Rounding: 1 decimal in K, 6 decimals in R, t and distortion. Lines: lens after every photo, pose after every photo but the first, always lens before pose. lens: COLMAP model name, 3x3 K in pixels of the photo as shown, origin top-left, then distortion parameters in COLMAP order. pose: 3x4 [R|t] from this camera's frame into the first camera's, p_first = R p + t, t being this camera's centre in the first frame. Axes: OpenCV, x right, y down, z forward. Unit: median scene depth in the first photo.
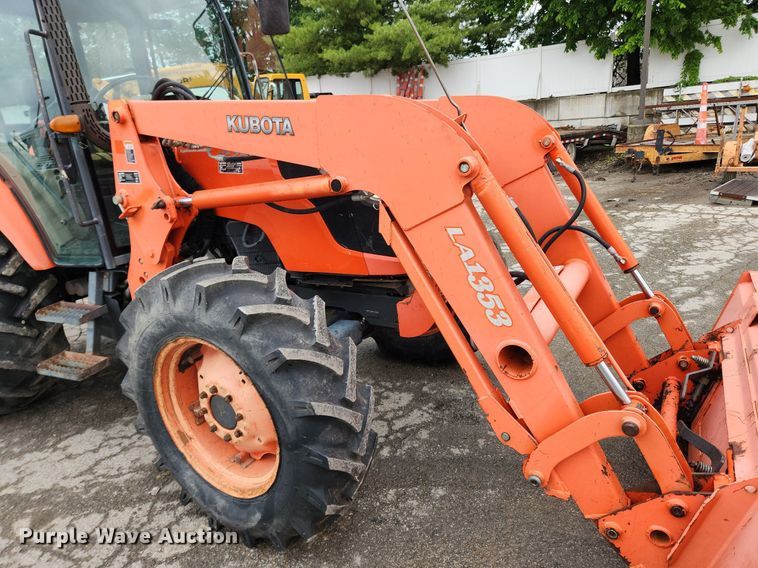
lens RADIAL K [[509.2, 0, 375.3], [0, 509.2, 276.6], [0, 0, 1]] dist [0.056084, -0.045916]
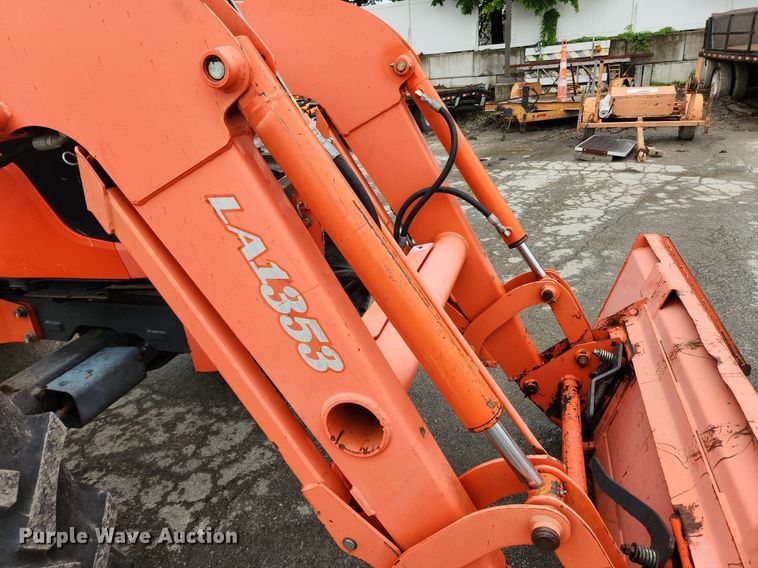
lens RADIAL K [[509.2, 0, 377.5], [0, 509.2, 284.4], [0, 0, 1]] dist [0.056084, -0.045916]
pose [[0.973341, -0.075731, 0.216501, 0.129390], [0.058314, 0.994609, 0.085741, -0.029407], [-0.221827, -0.070831, 0.972510, 0.311252]]
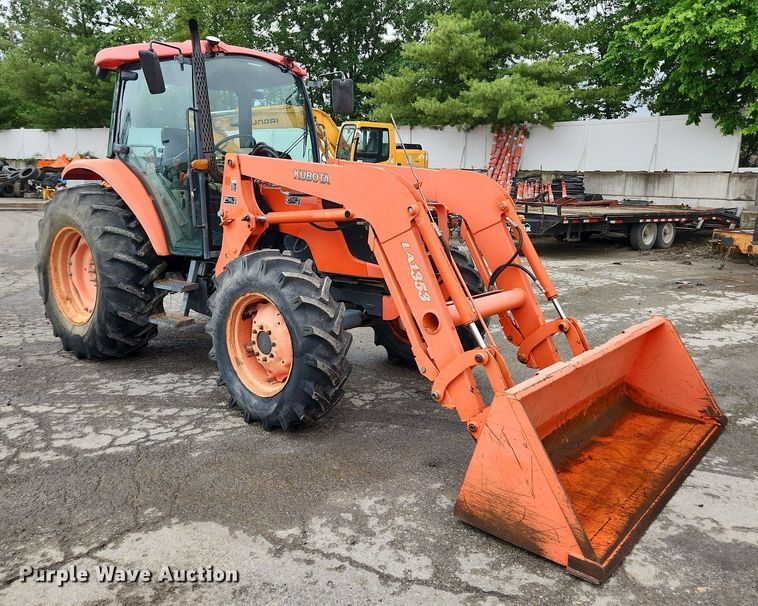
lens RADIAL K [[622.9, 0, 381.4], [0, 622.9, 275.9], [0, 0, 1]] dist [0.052898, -0.031187]
pose [[0.982699, 0.119494, -0.141508, 0.269735], [-0.136909, 0.983228, -0.120494, 0.199711], [0.124736, 0.137783, 0.982577, -0.776937]]
